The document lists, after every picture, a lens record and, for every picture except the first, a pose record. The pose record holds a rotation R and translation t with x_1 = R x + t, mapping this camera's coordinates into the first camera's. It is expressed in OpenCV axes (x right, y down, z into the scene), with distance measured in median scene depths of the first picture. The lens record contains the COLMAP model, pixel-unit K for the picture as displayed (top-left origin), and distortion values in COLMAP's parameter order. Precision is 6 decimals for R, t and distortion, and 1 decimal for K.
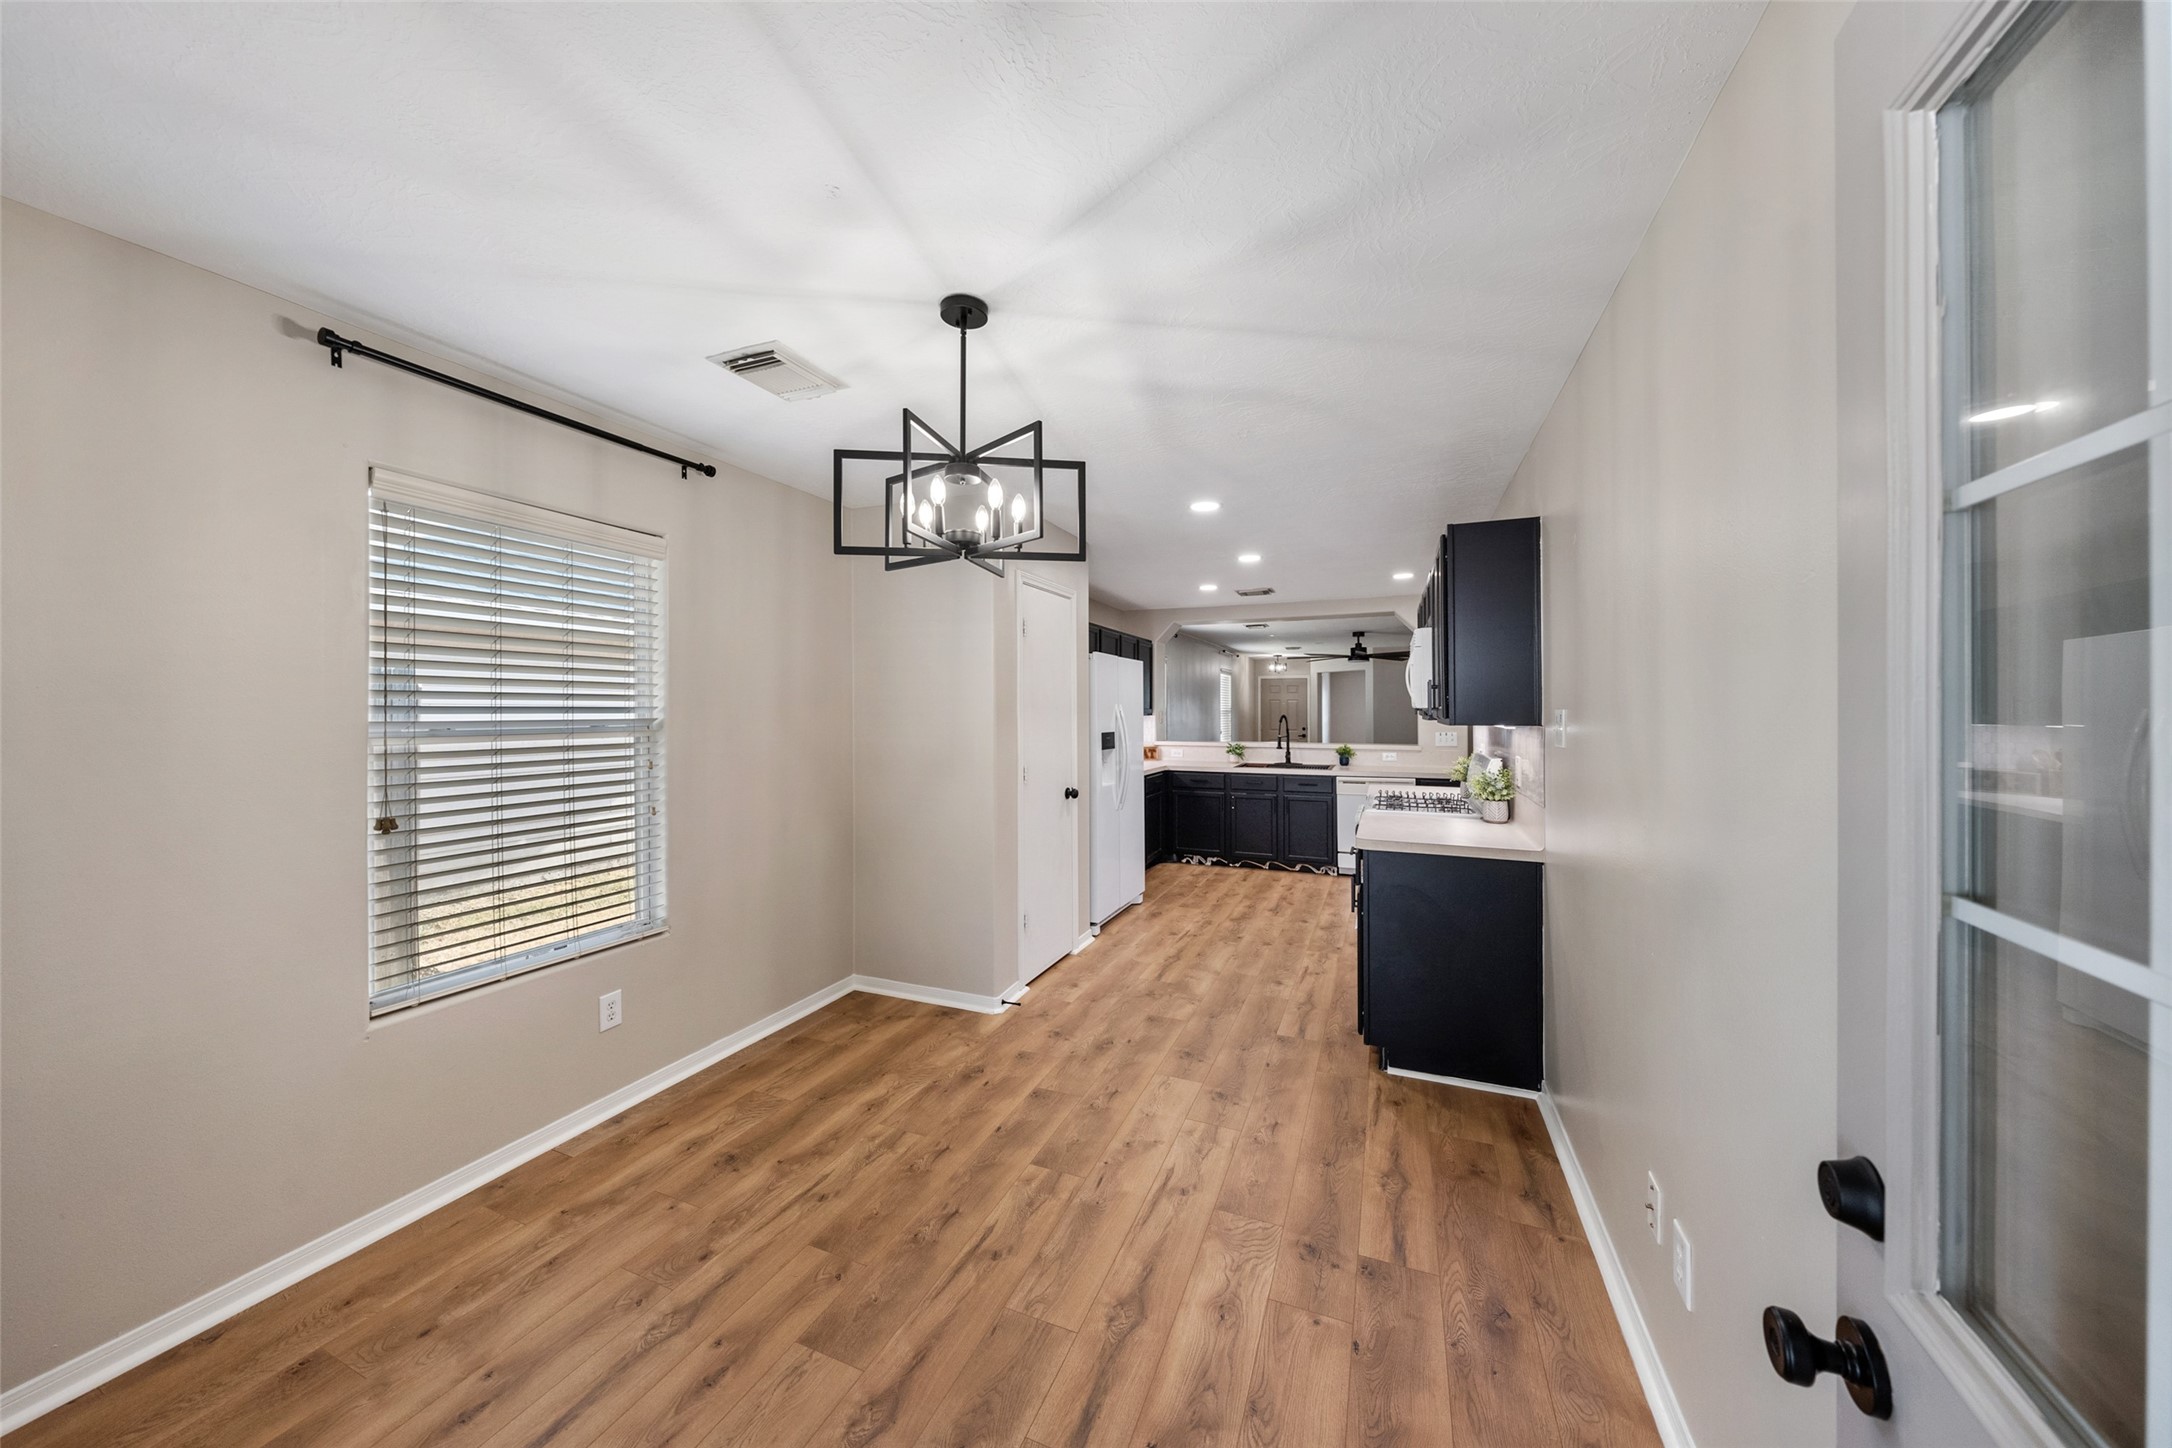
lens RADIAL K [[734.7, 0, 1082.6], [0, 734.7, 688.5], [0, 0, 1]] dist [-0.004322, 0.000961]
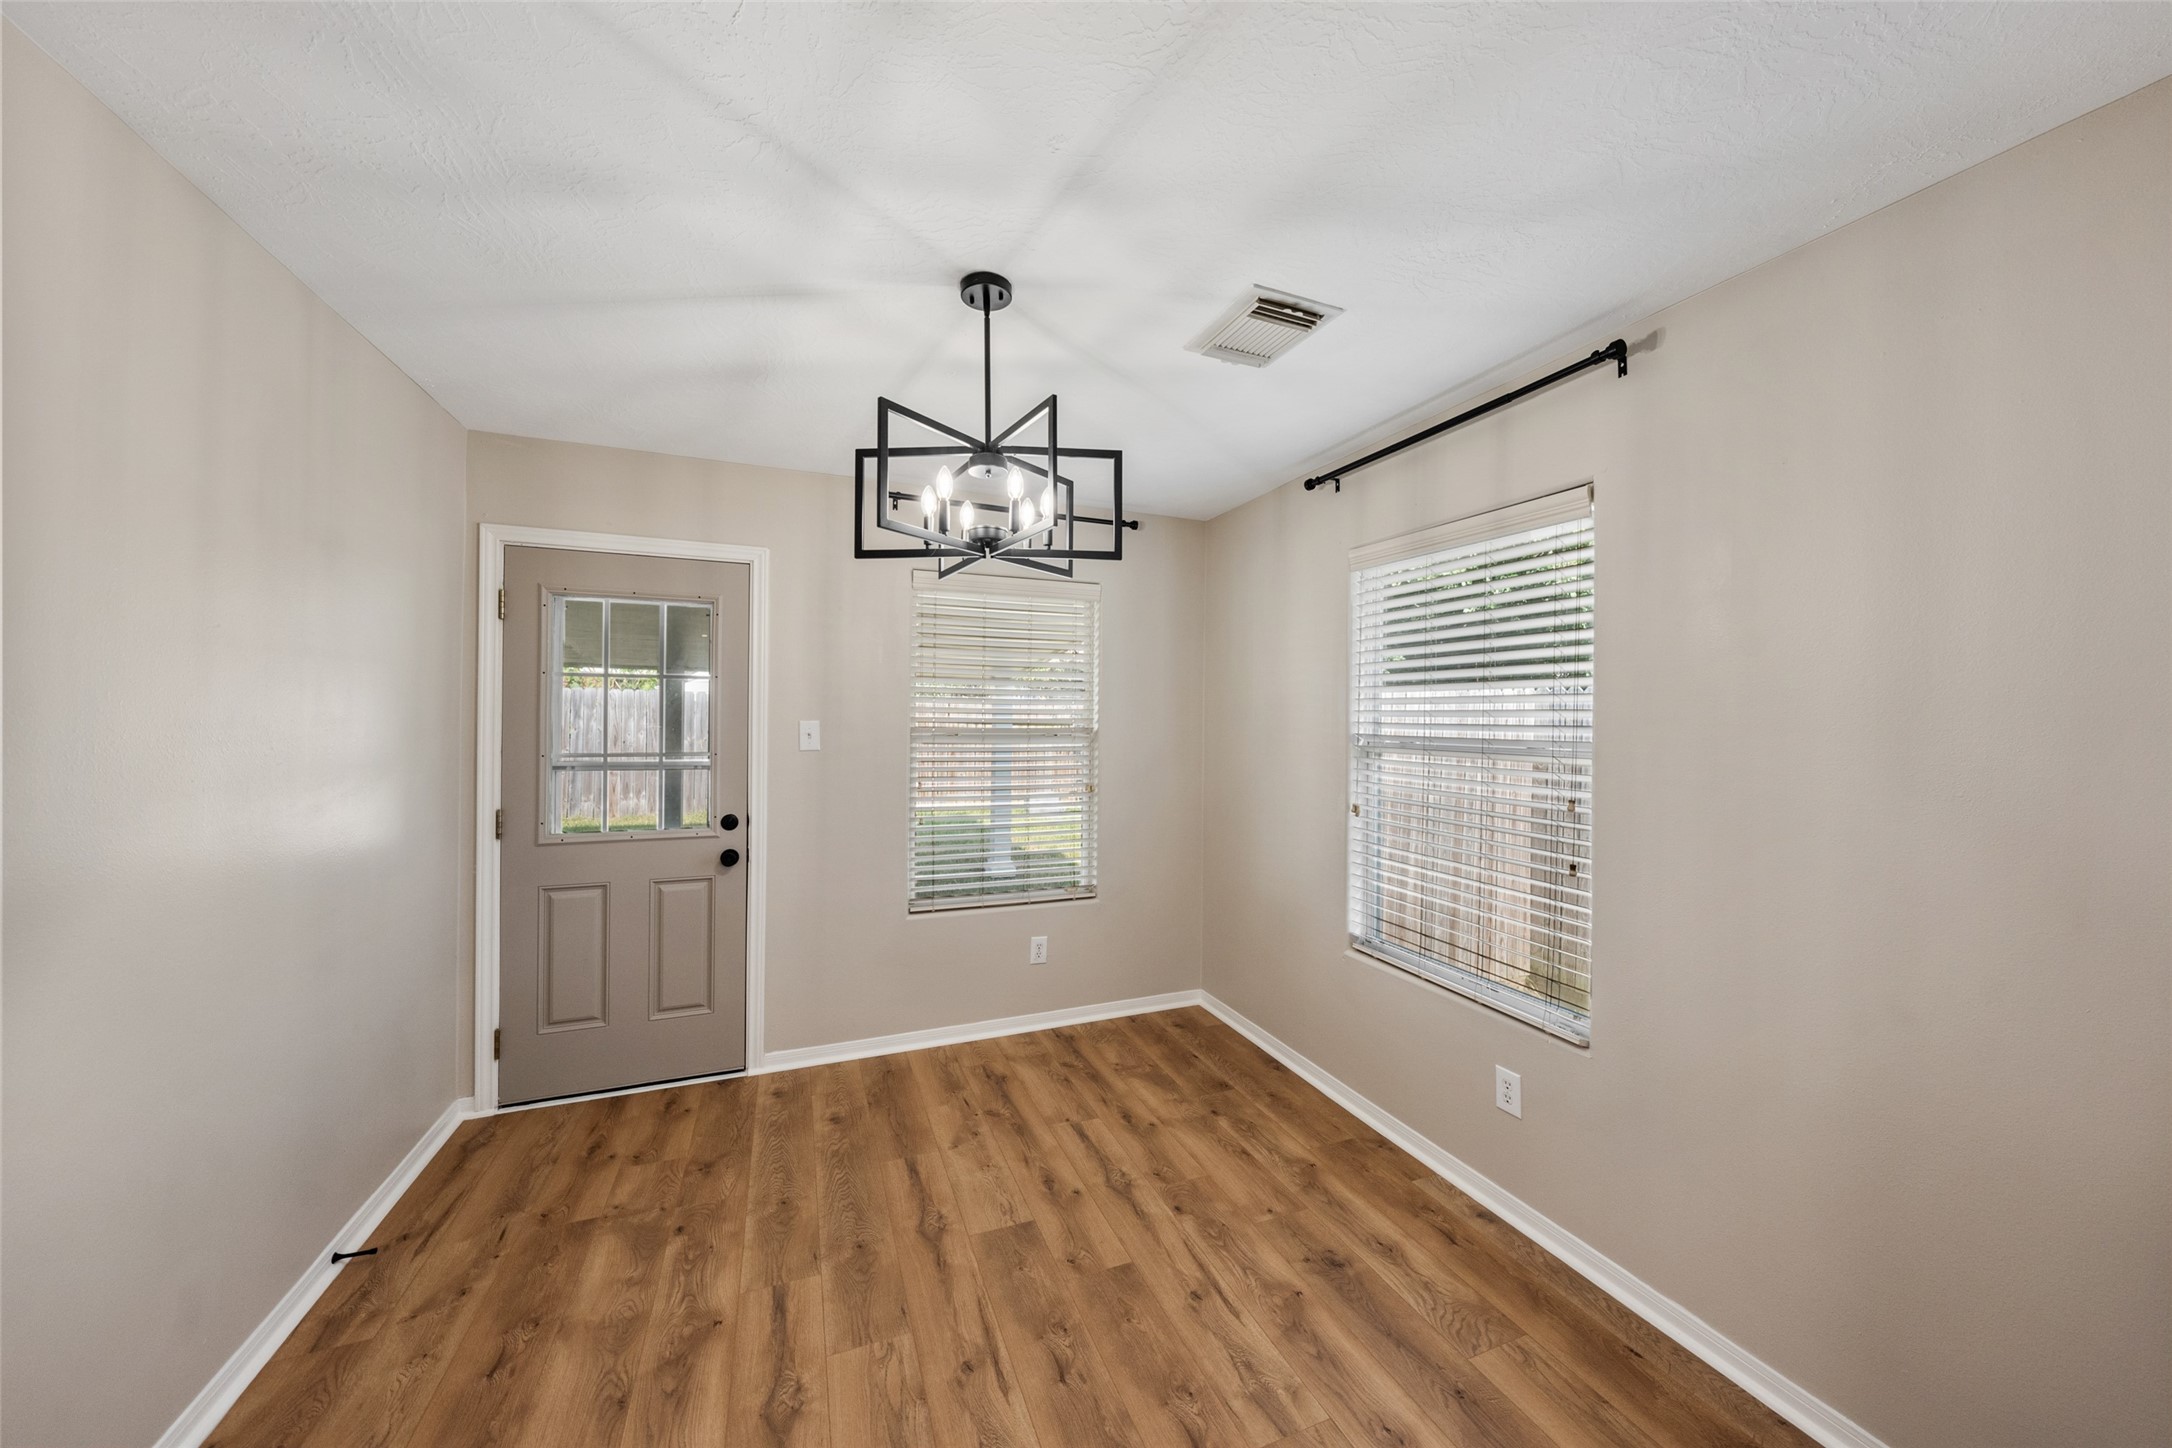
lens RADIAL K [[734.7, 0, 1074.8], [0, 734.7, 713.7], [0, 0, 1]] dist [-0.004322, 0.000961]
pose [[-0.719505, -0.012262, -0.694379, 0.323277], [0.006744, 0.999674, -0.024642, 0.034012], [0.694454, -0.022413, -0.719188, 1.421524]]
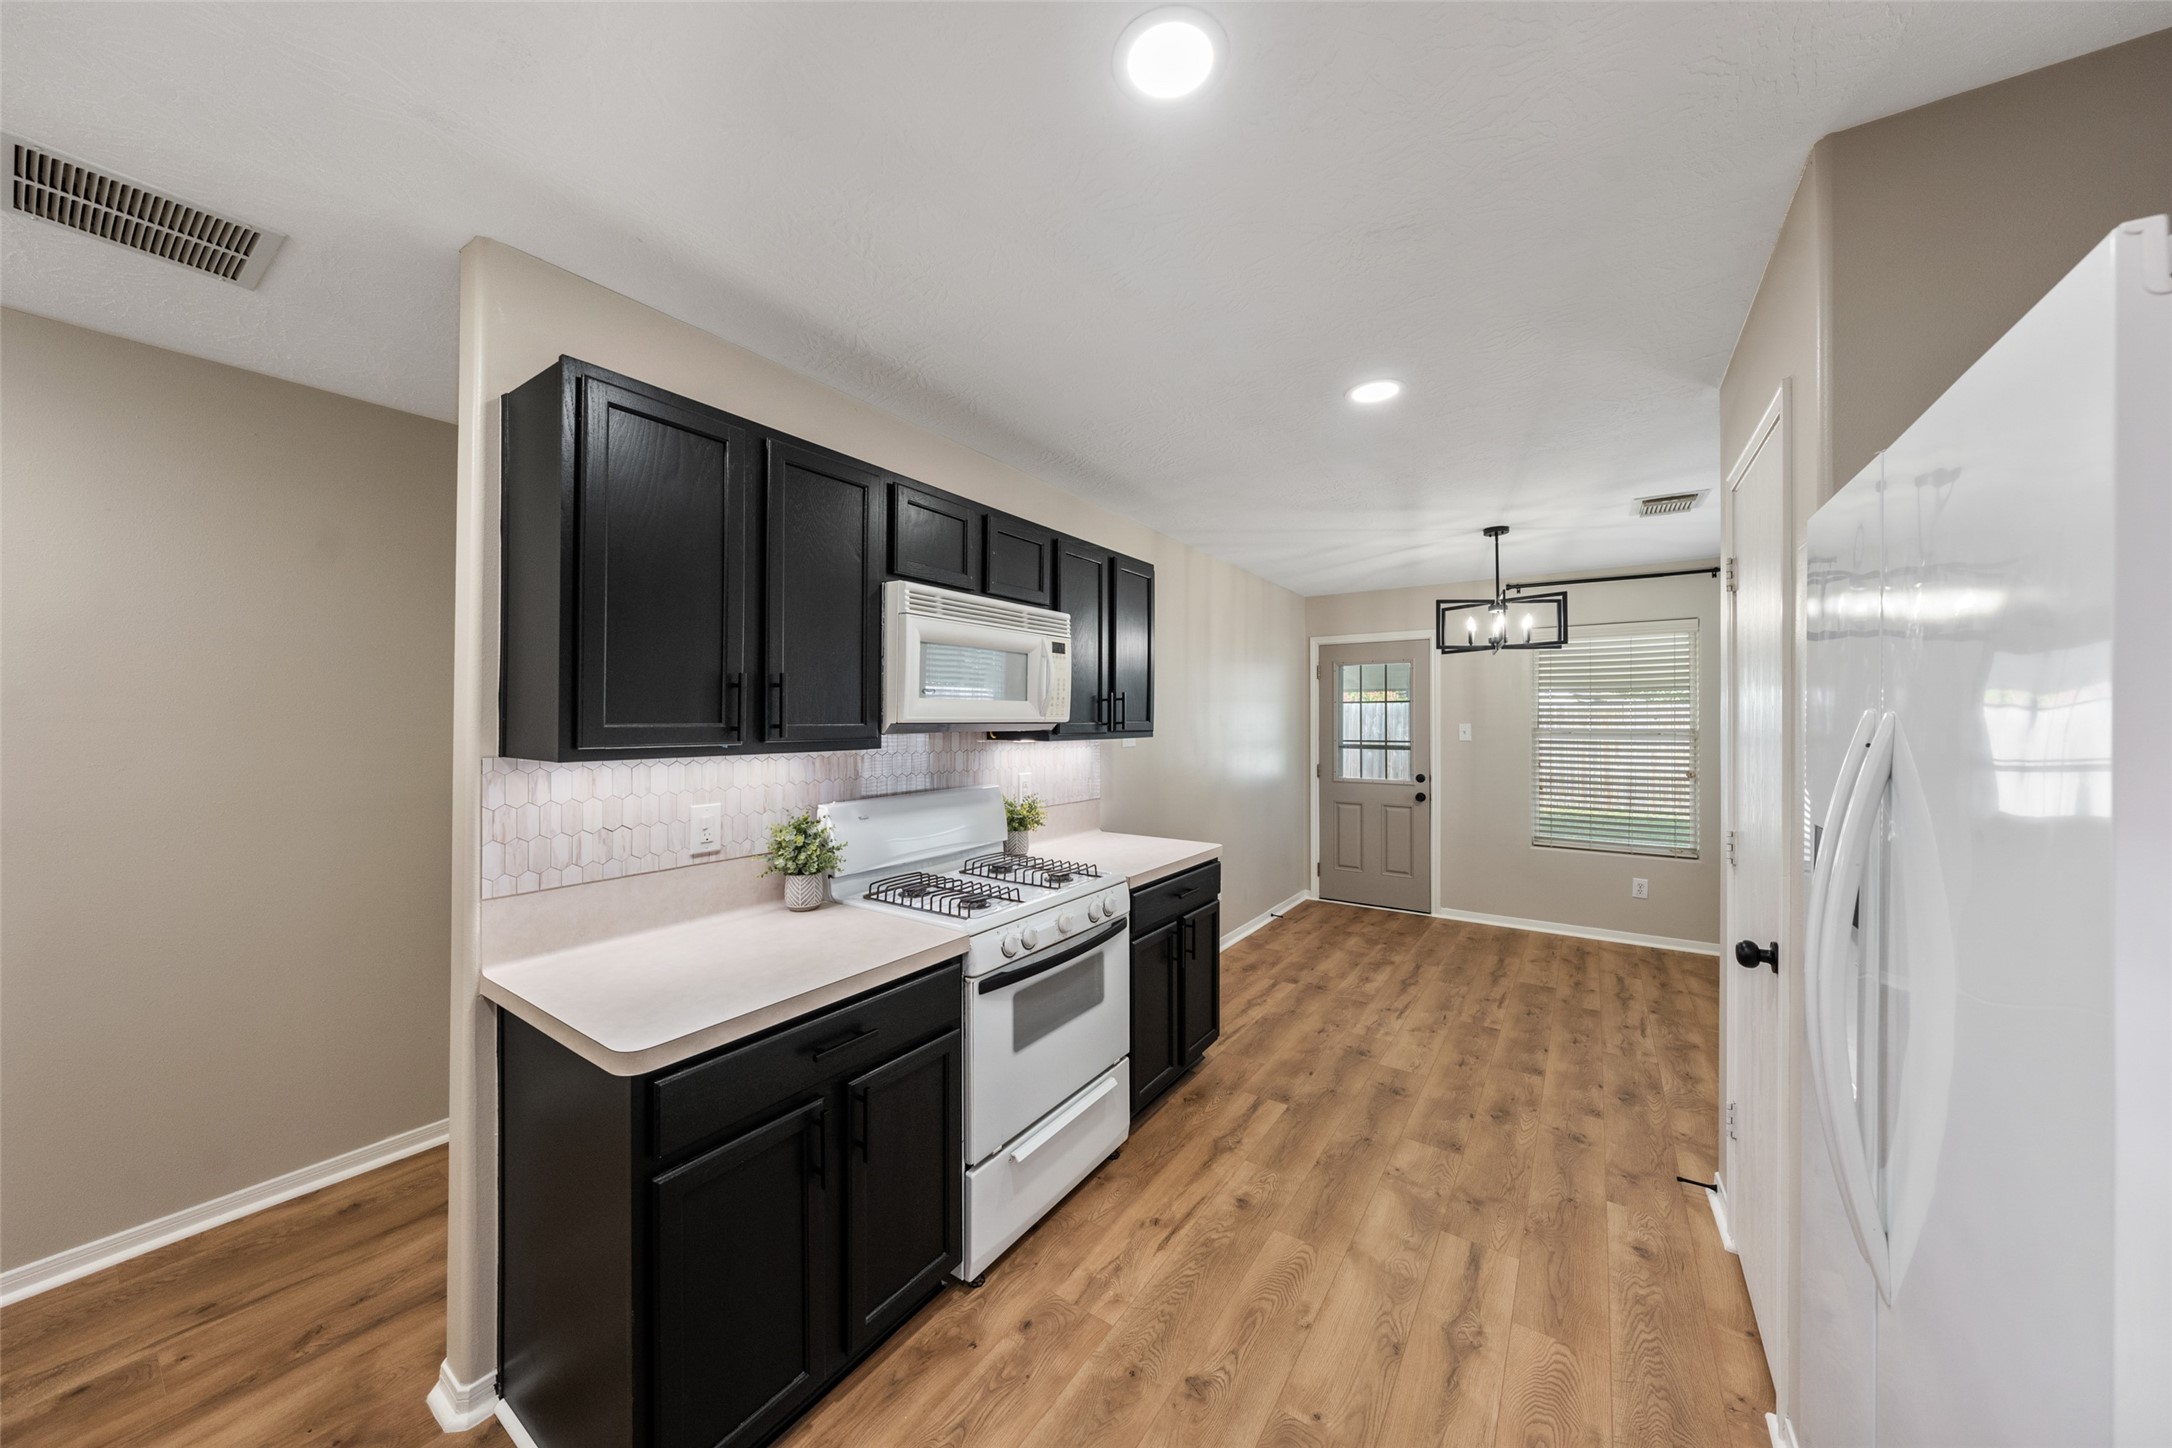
lens RADIAL K [[734.7, 0, 1075.9], [0, 734.7, 713.8], [0, 0, 1]] dist [-0.004322, 0.000961]
pose [[-0.976847, -0.003317, 0.213913, 0.452537], [-0.010346, 0.999442, -0.031751, 0.064466], [-0.213688, -0.033229, -0.976337, 2.653959]]
